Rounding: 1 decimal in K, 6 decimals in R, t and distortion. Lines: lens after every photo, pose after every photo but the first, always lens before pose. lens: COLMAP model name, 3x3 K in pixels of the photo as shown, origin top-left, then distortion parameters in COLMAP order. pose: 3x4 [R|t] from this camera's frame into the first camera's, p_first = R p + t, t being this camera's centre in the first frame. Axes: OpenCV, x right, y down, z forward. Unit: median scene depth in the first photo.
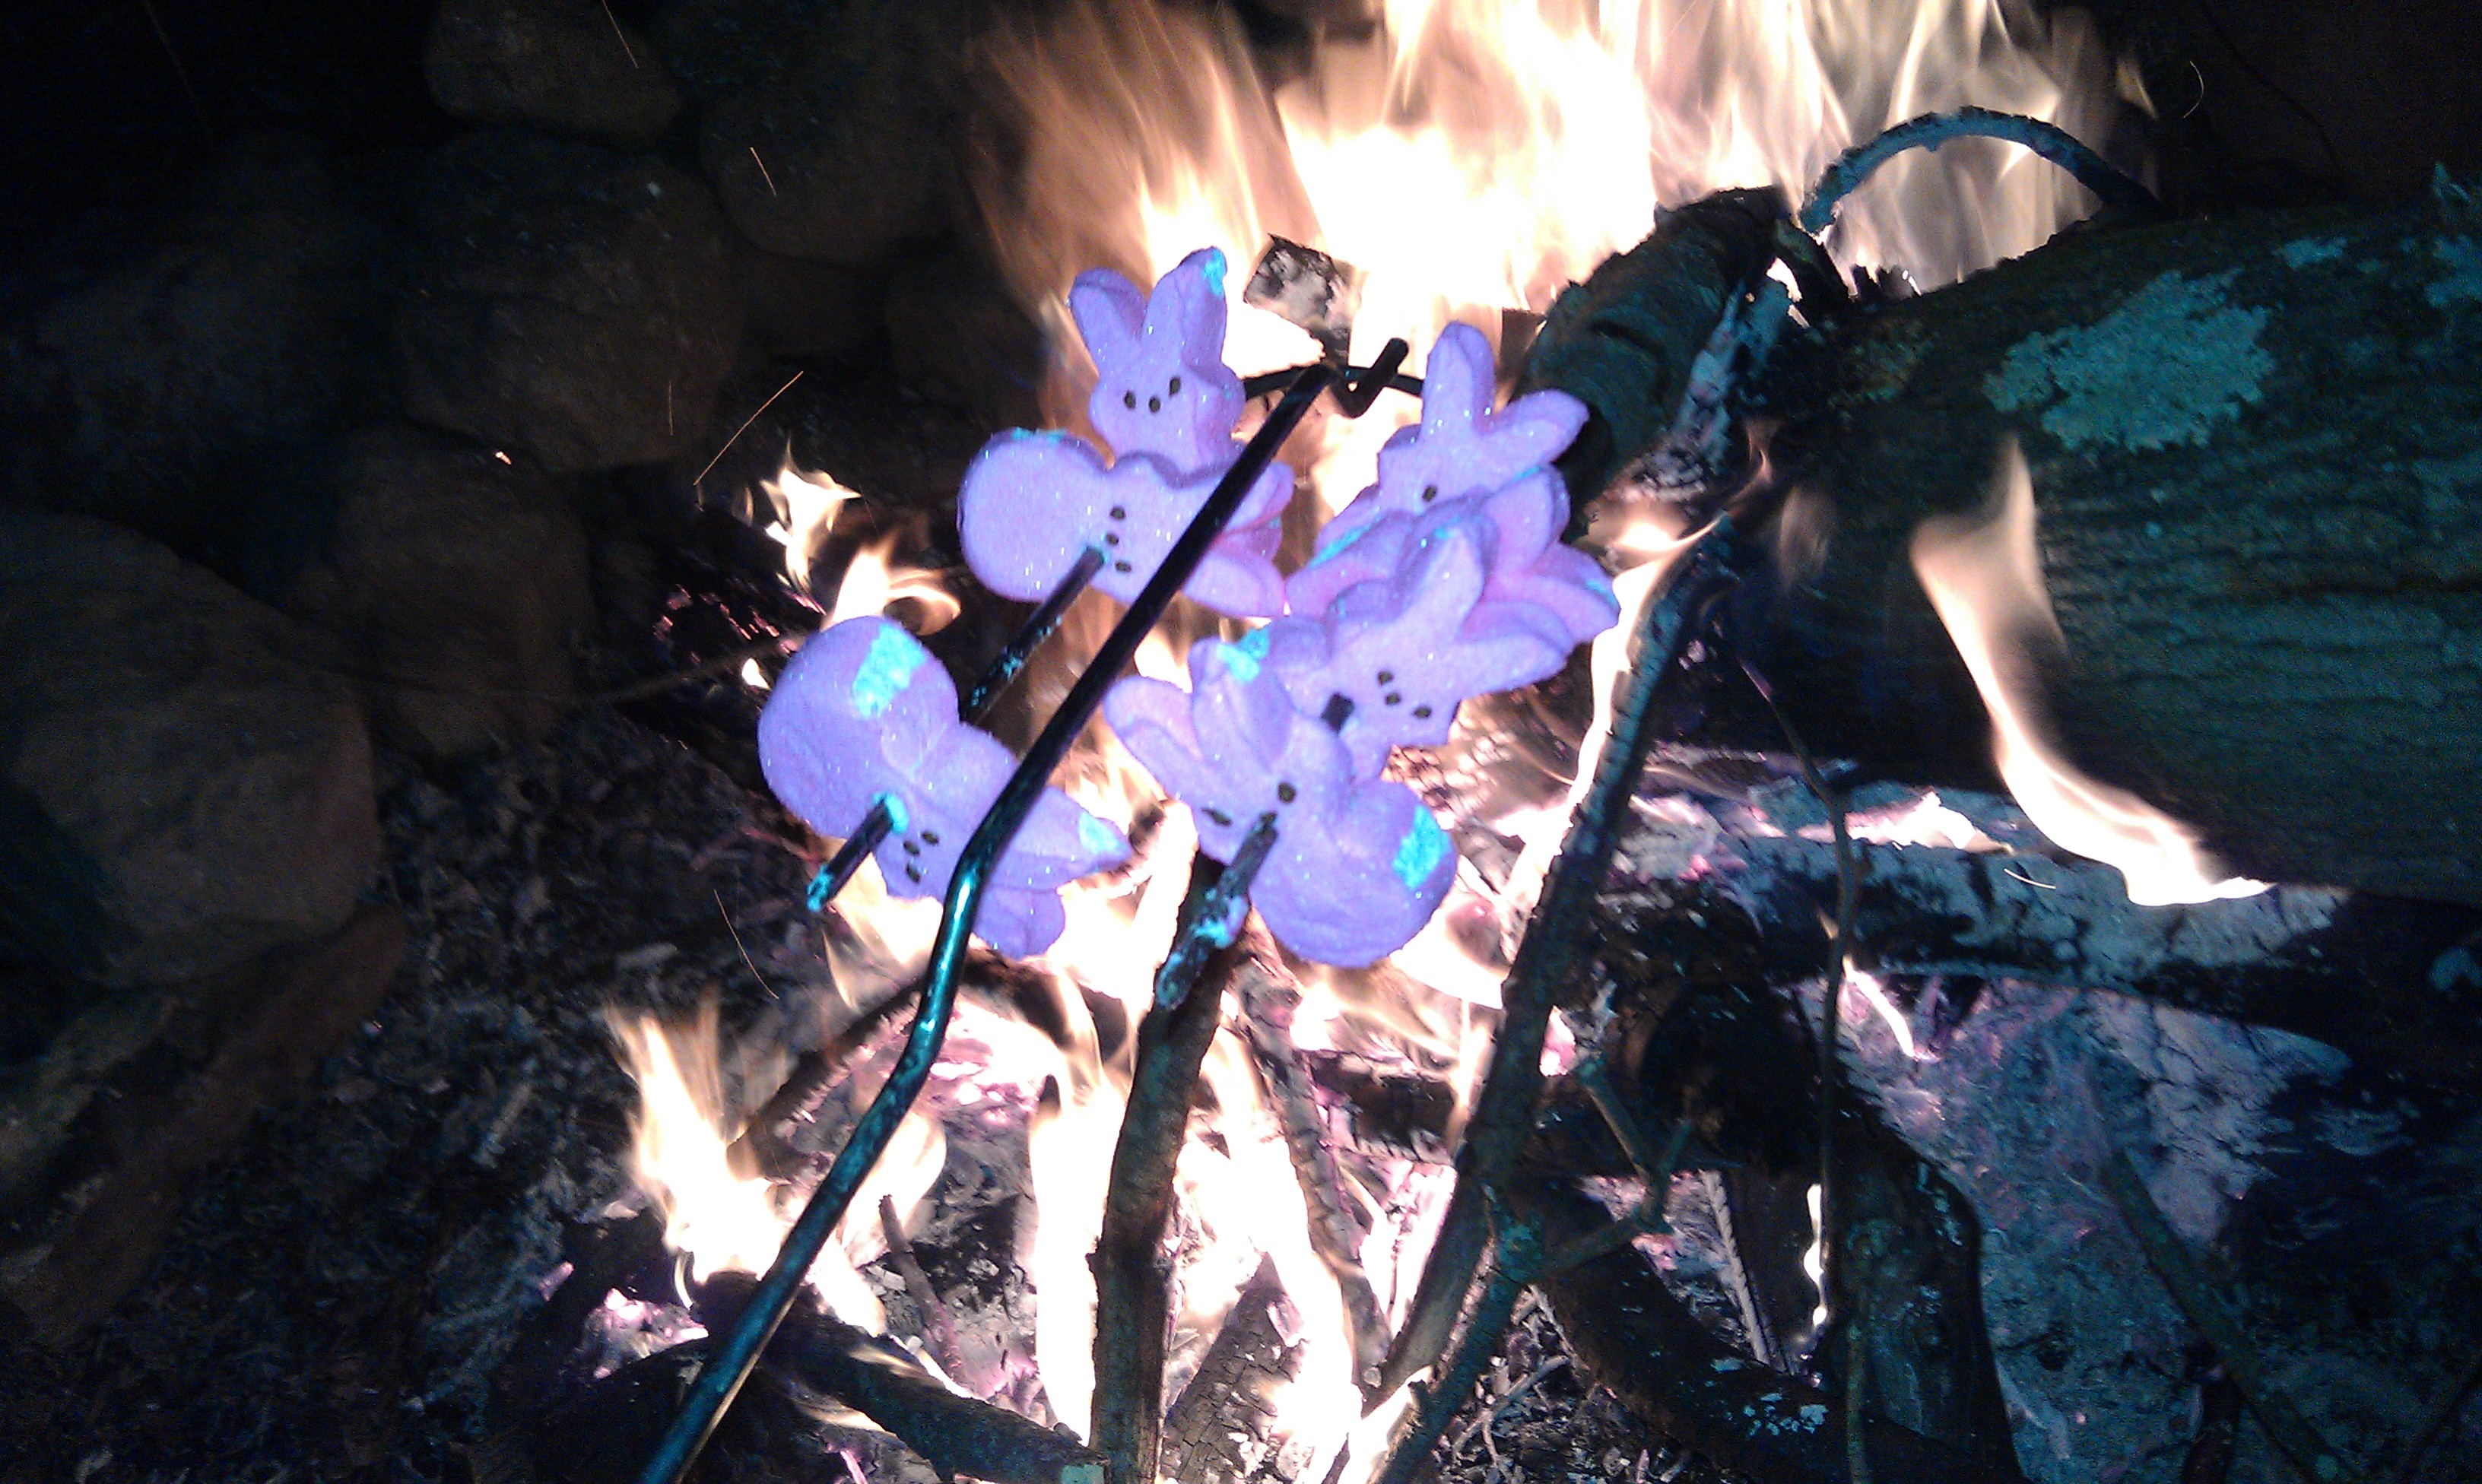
lens RADIAL K [[2397.3, 0, 1241.0], [0, 2397.3, 742.0], [0, 0, 1]] dist [0.141628, -0.464717]
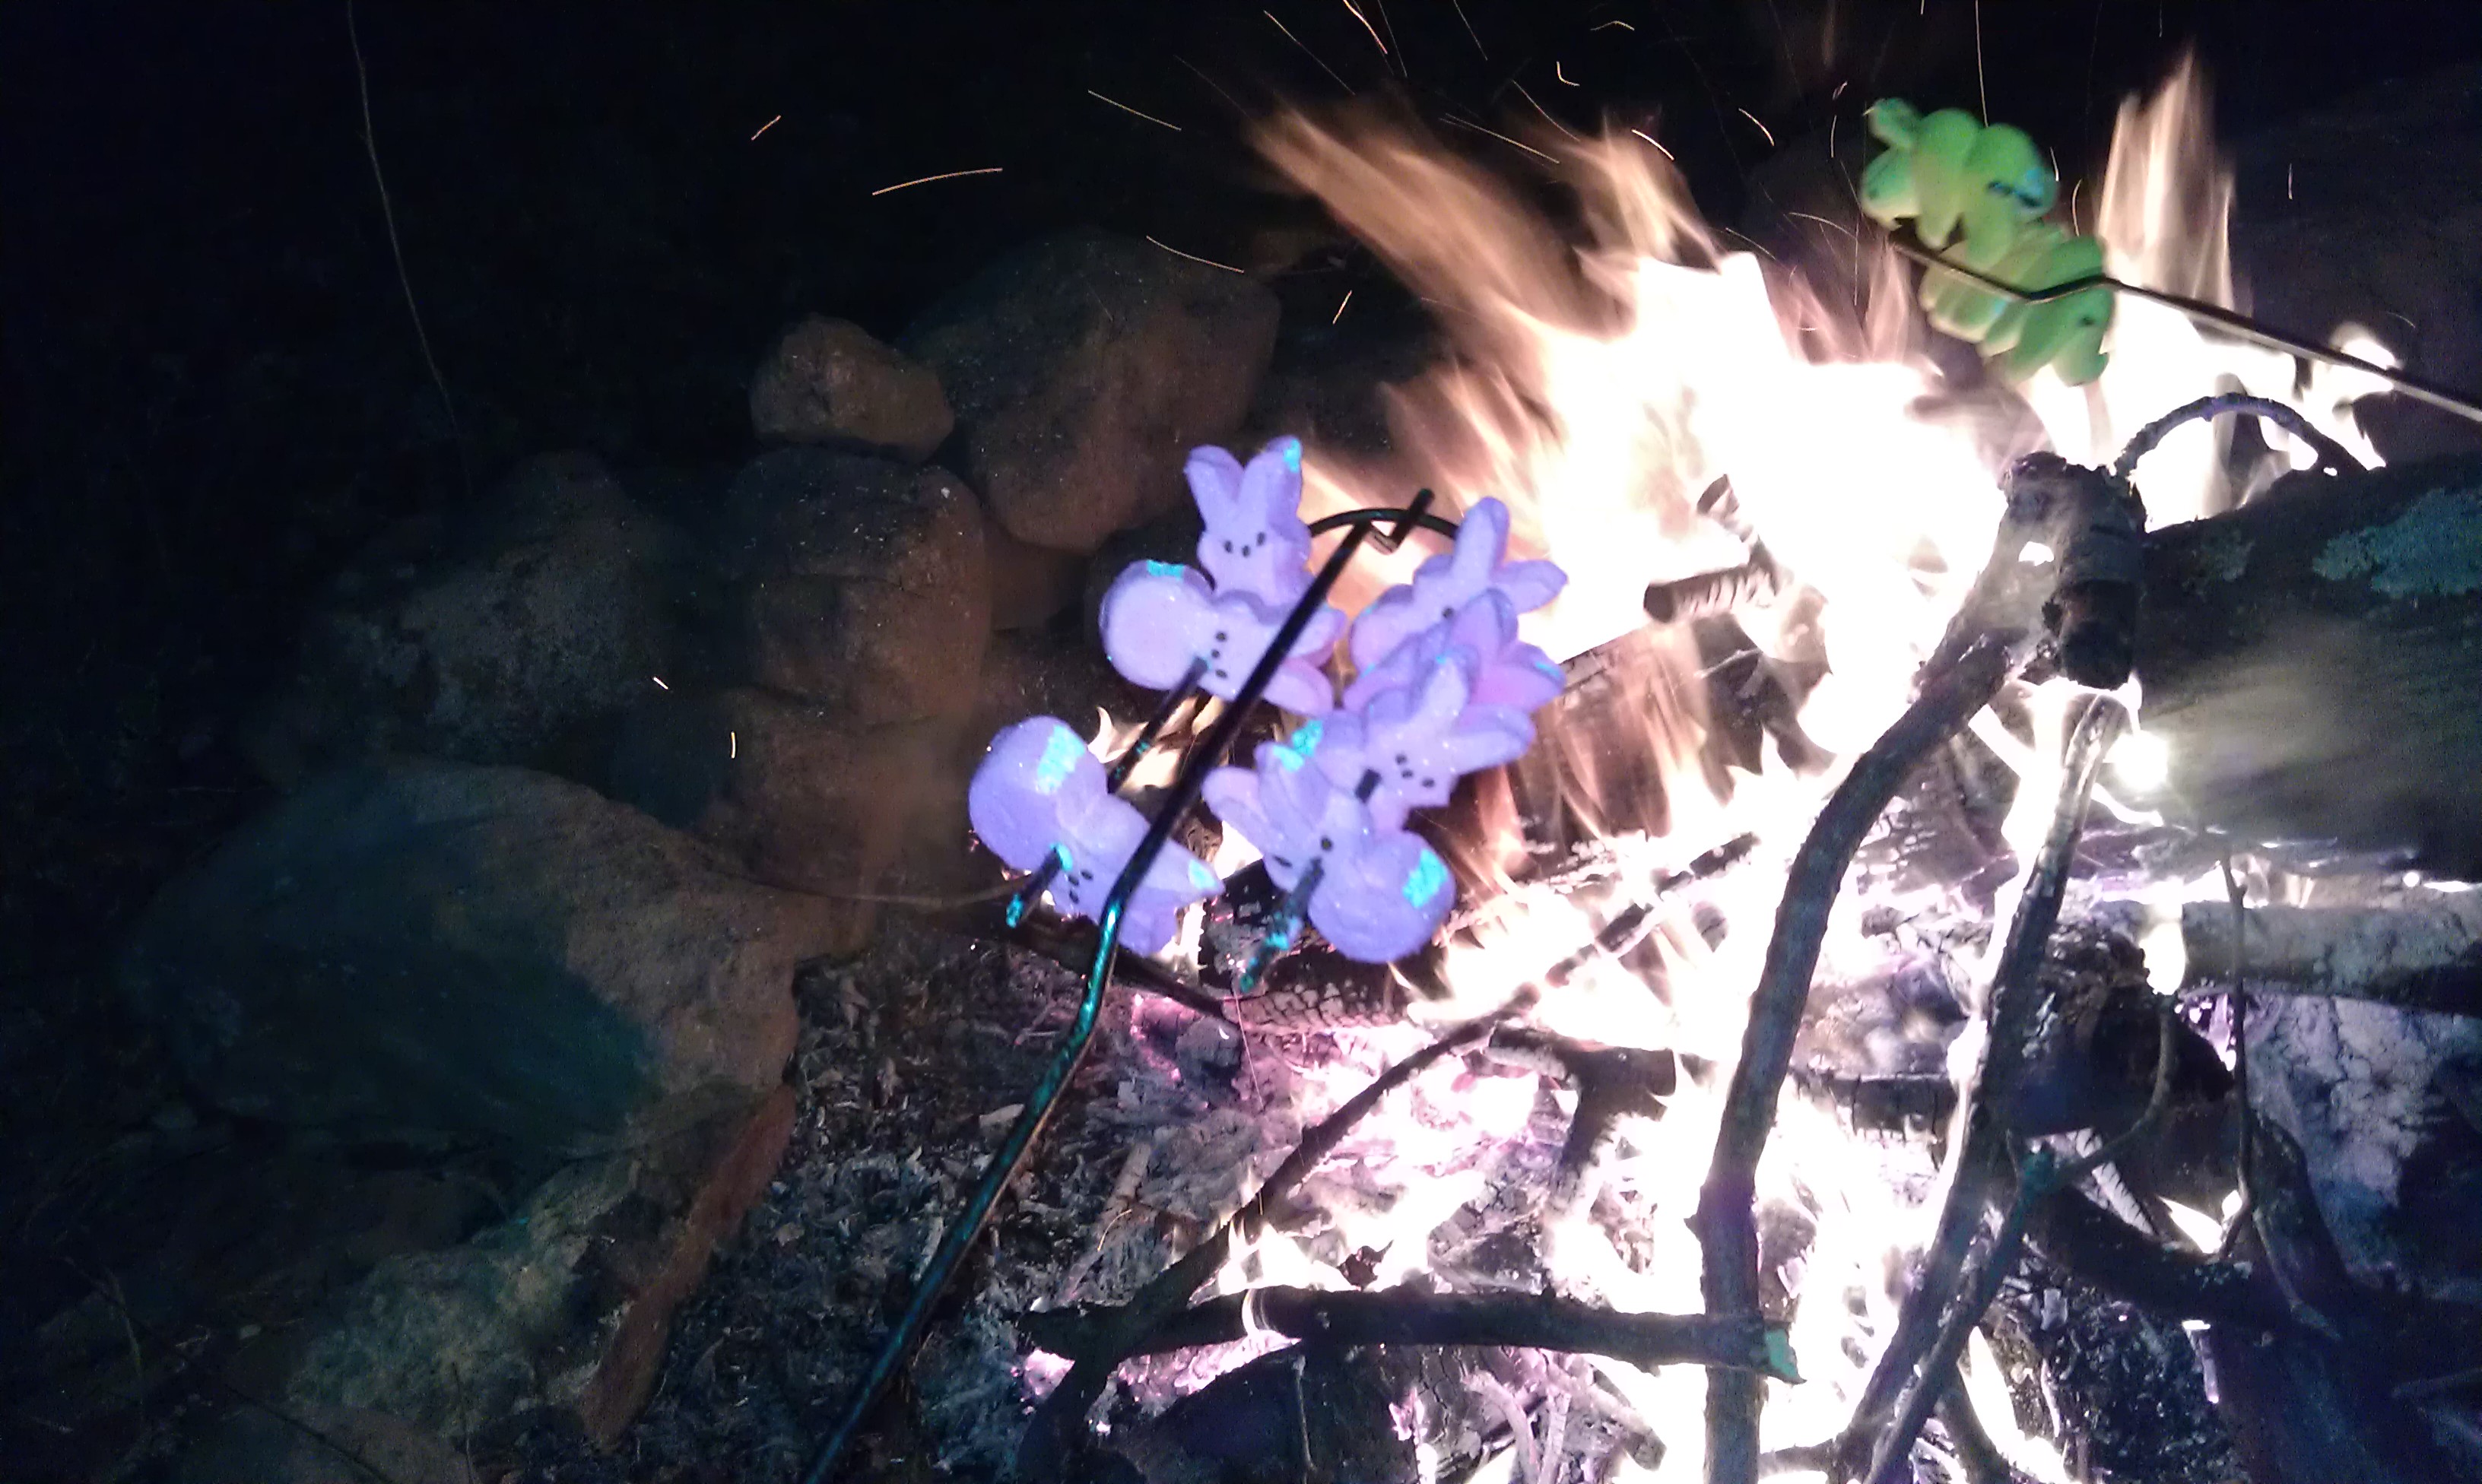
lens RADIAL K [[2338.4, 0, 1241.0], [0, 2338.4, 742.0], [0, 0, 1]] dist [0.056854, -0.226403]
pose [[0.991797, -0.030287, 0.124181, -0.308162], [0.046205, 0.990777, -0.127381, 0.067540], [-0.119178, 0.132074, 0.984049, -0.204667]]
